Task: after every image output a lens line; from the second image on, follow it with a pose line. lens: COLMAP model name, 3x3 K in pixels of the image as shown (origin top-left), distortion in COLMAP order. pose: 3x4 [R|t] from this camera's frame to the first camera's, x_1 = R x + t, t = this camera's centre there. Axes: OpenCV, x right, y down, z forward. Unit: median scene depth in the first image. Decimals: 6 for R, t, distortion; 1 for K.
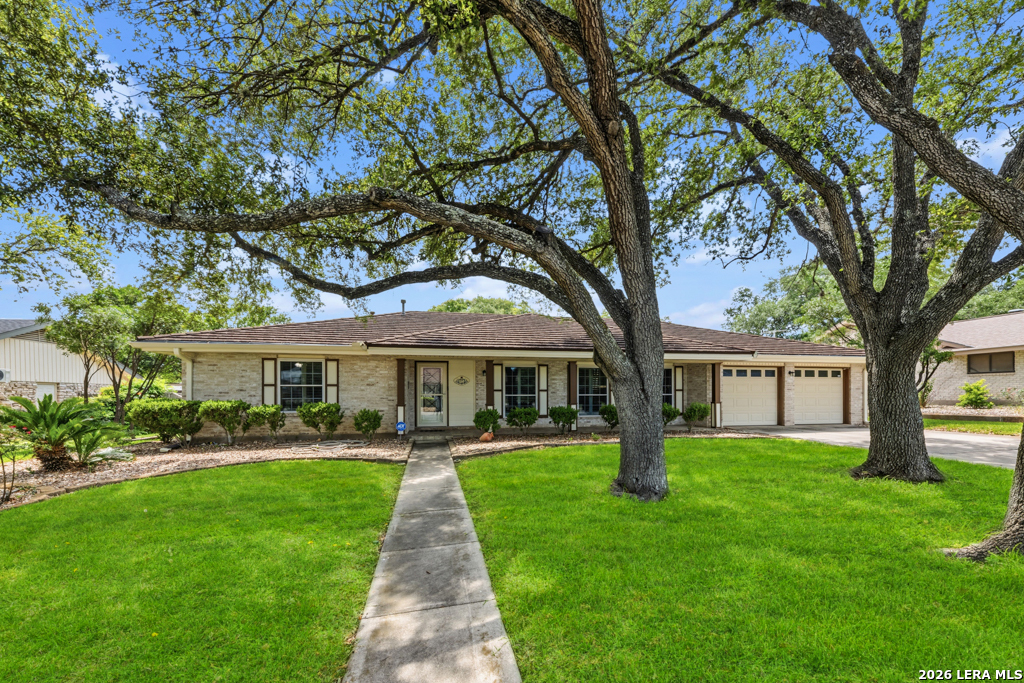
lens RADIAL K [[393.1, 0, 516.4], [0, 393.1, 398.3], [0, 0, 1]] dist [-0.006565, -0.000338]
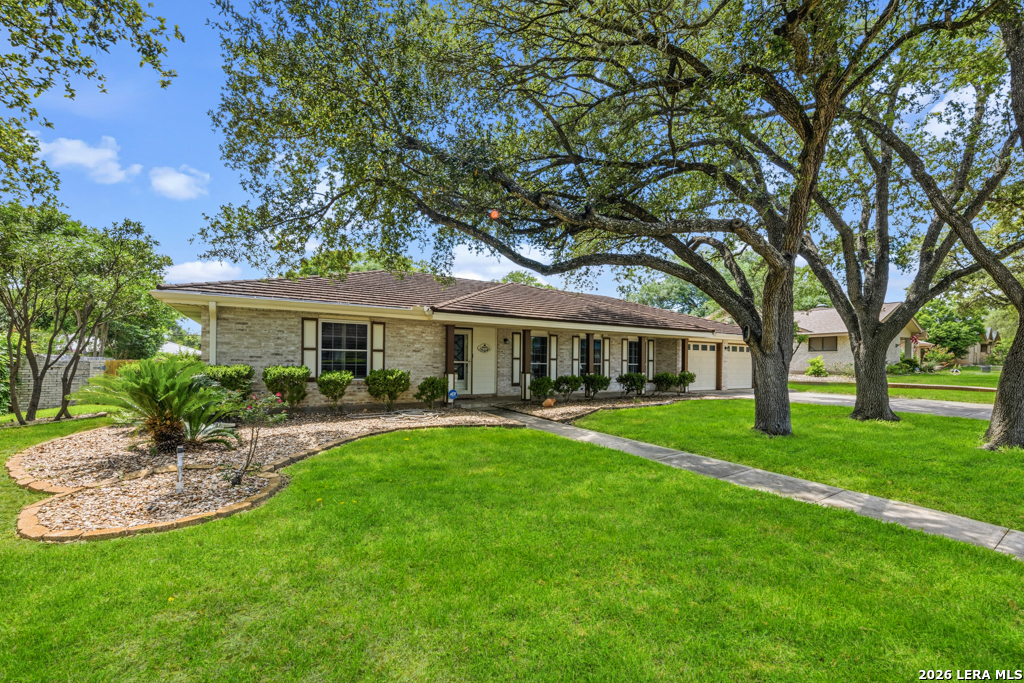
lens RADIAL K [[428.5, 0, 512.9], [0, 428.5, 363.3], [0, 0, 1]] dist [-0.003781, -0.000214]
pose [[0.935928, 0.011634, 0.352000, -0.525212], [-0.009017, 0.999918, -0.009072, 0.002842], [-0.352076, 0.005317, 0.935956, -0.051742]]
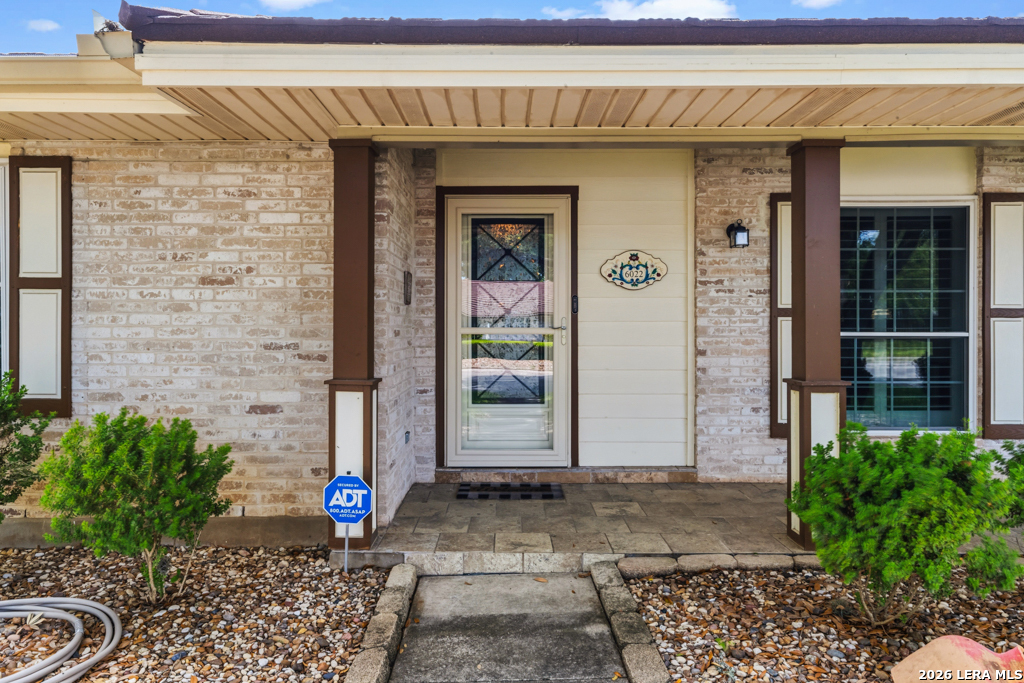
lens RADIAL K [[653.6, 0, 508.9], [0, 653.6, 337.6], [0, 0, 1]] dist [0.002202, 0.000330]
pose [[0.981838, 0.004580, -0.189663, -0.159624], [-0.004932, 0.999987, -0.001385, -0.005306], [0.189655, 0.002296, 0.981848, 0.704856]]
